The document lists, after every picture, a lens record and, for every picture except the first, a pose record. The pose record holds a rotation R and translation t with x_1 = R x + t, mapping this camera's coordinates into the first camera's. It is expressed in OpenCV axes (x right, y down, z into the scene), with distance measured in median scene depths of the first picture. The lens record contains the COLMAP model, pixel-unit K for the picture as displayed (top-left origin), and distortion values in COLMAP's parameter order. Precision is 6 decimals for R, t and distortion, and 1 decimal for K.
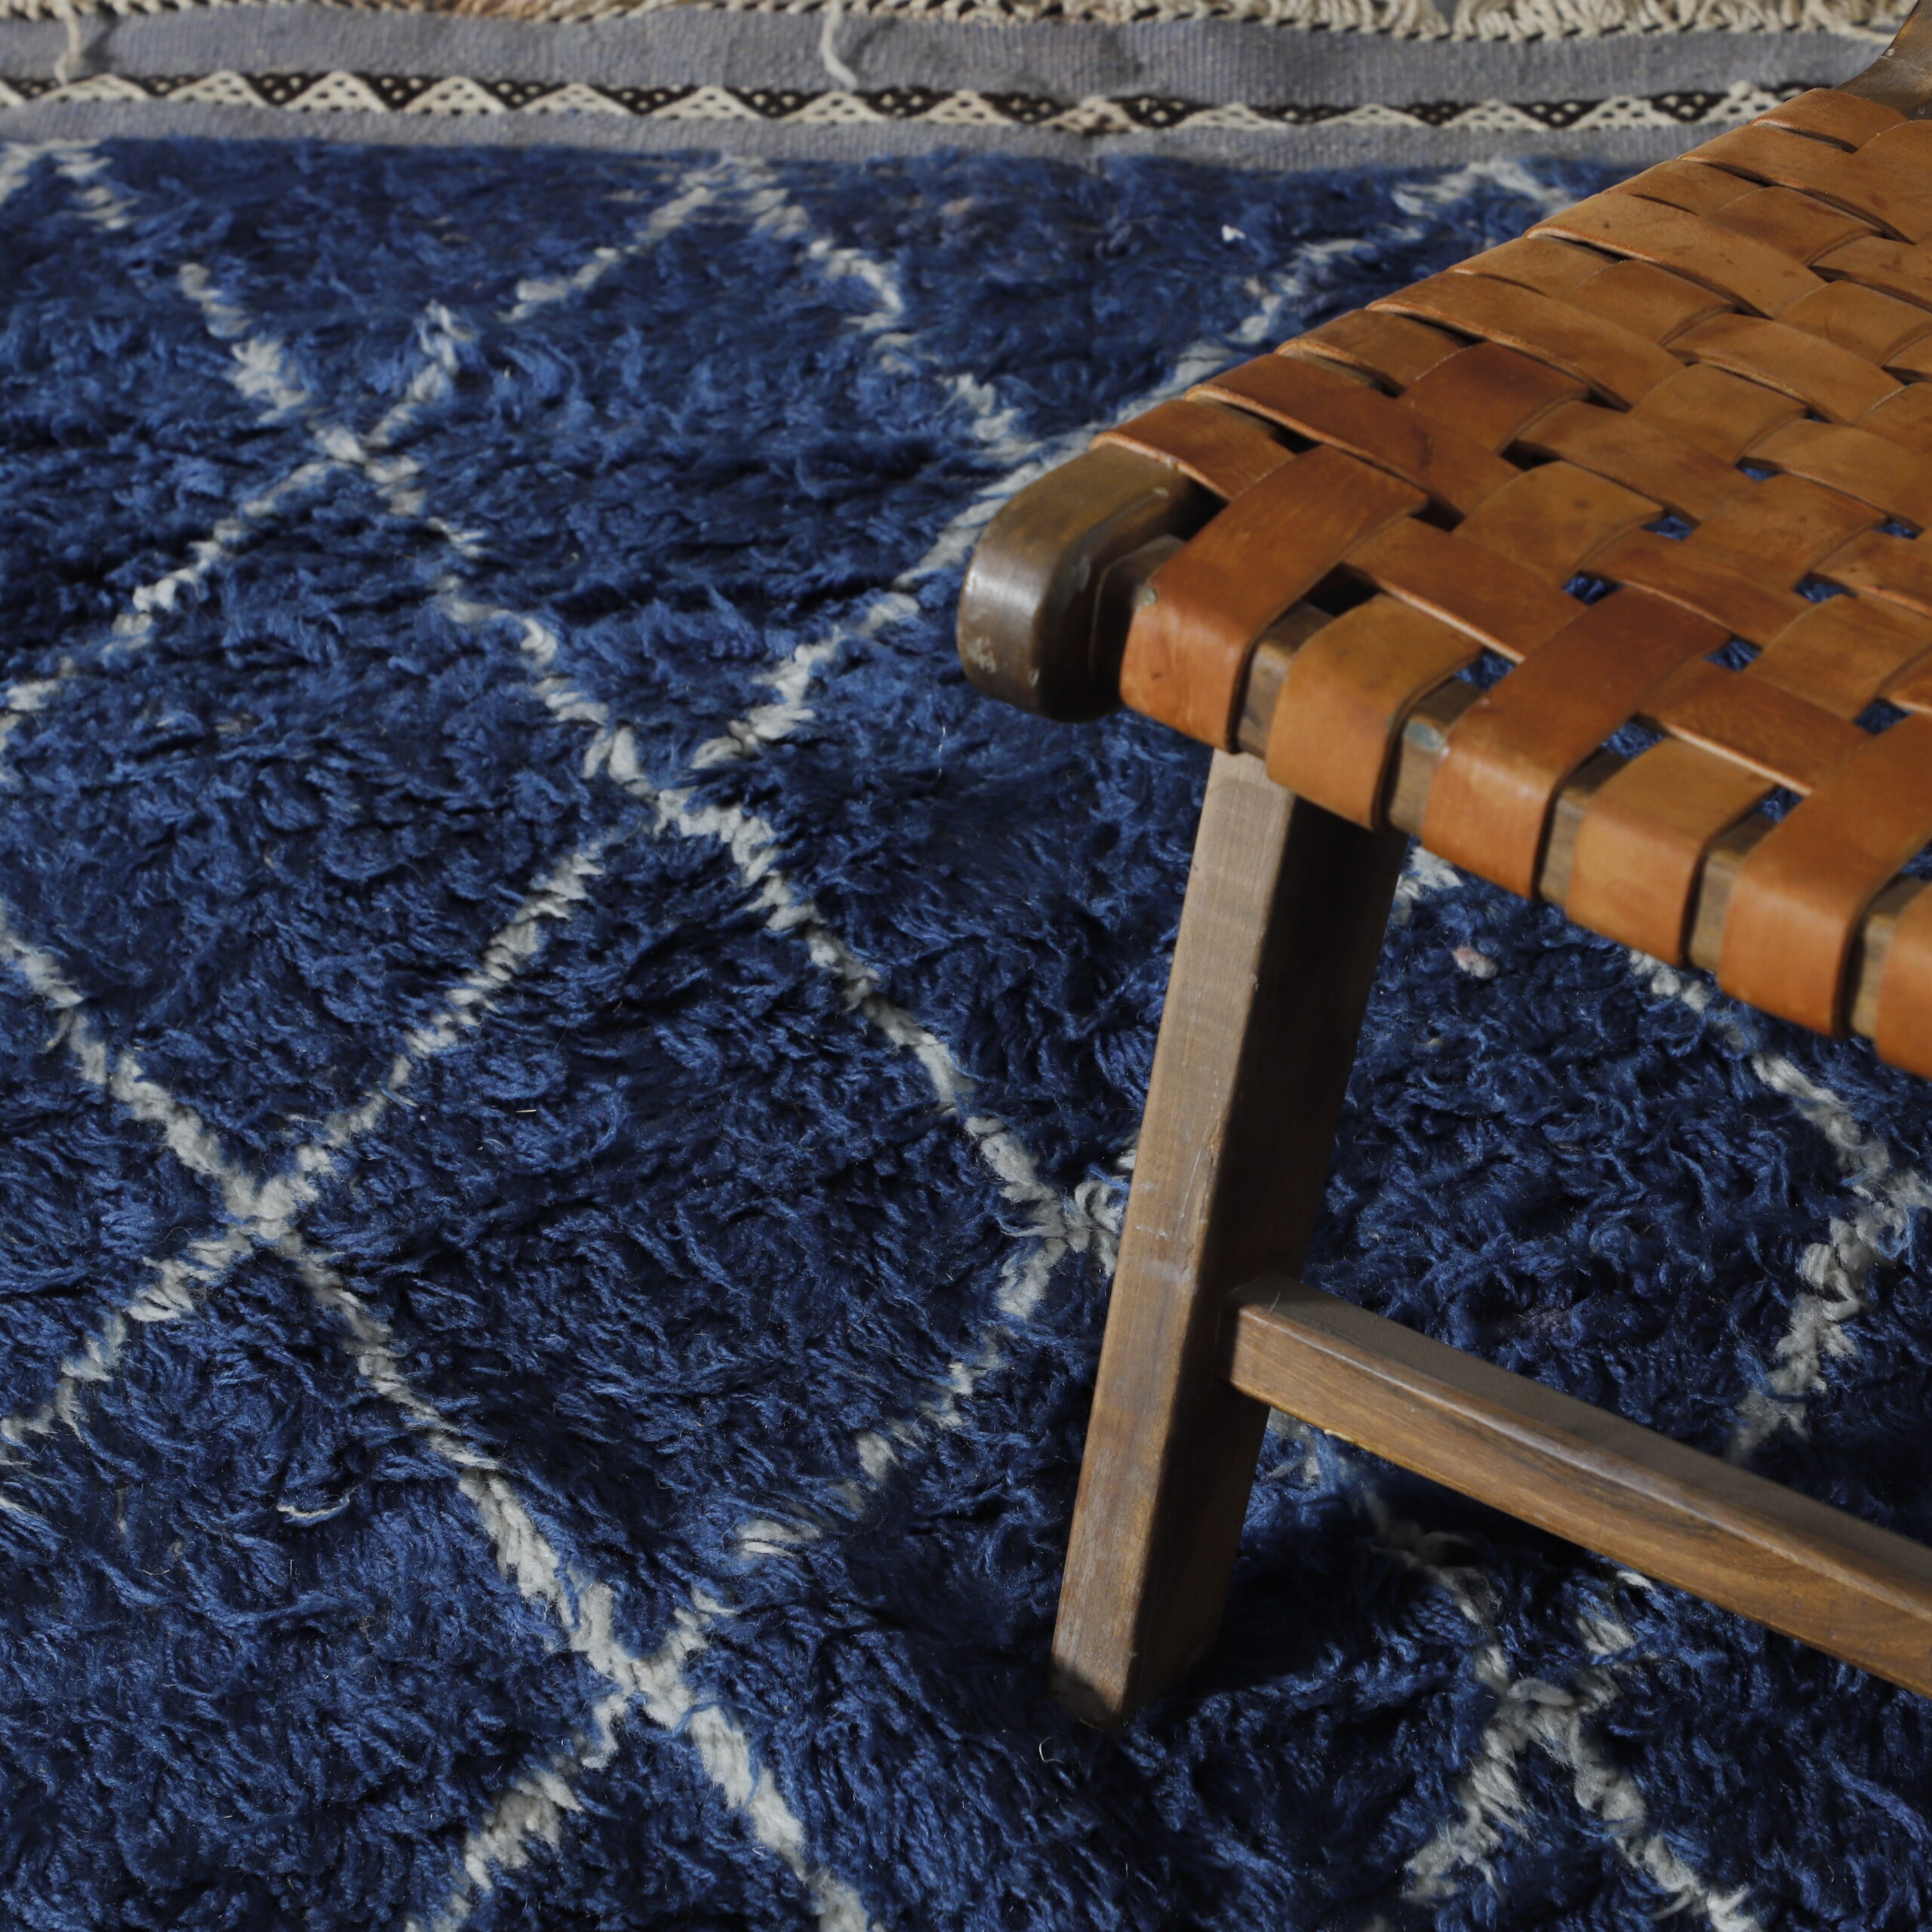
lens RADIAL K [[6428.6, 0, 964.1], [0, 6428.6, 967.5], [0, 0, 1]] dist [0.461537, 0.000000]
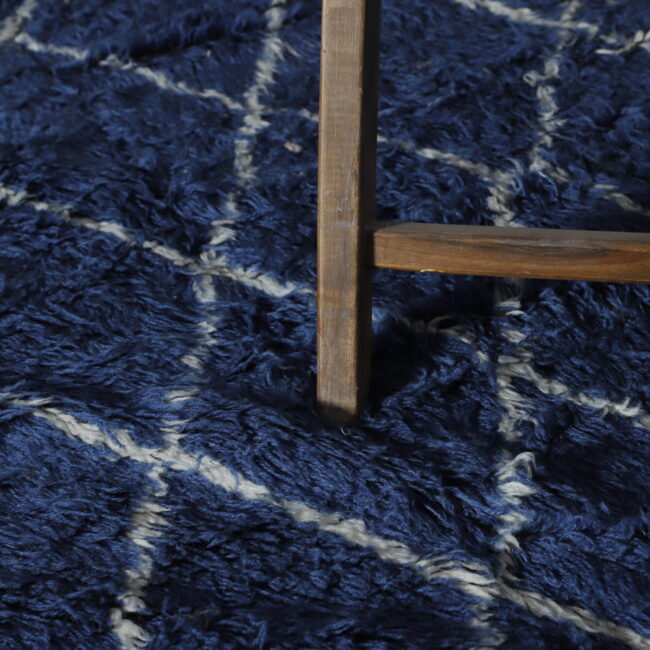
lens RADIAL K [[2162.8, 0, 324.5], [0, 2162.8, 323.2], [0, 0, 1]] dist [0.461537, 0.000000]
pose [[0.903753, -0.250584, 0.347041, -0.259255], [0.264622, 0.964326, 0.007179, 0.073251], [-0.336460, 0.085347, 0.937822, 0.239129]]
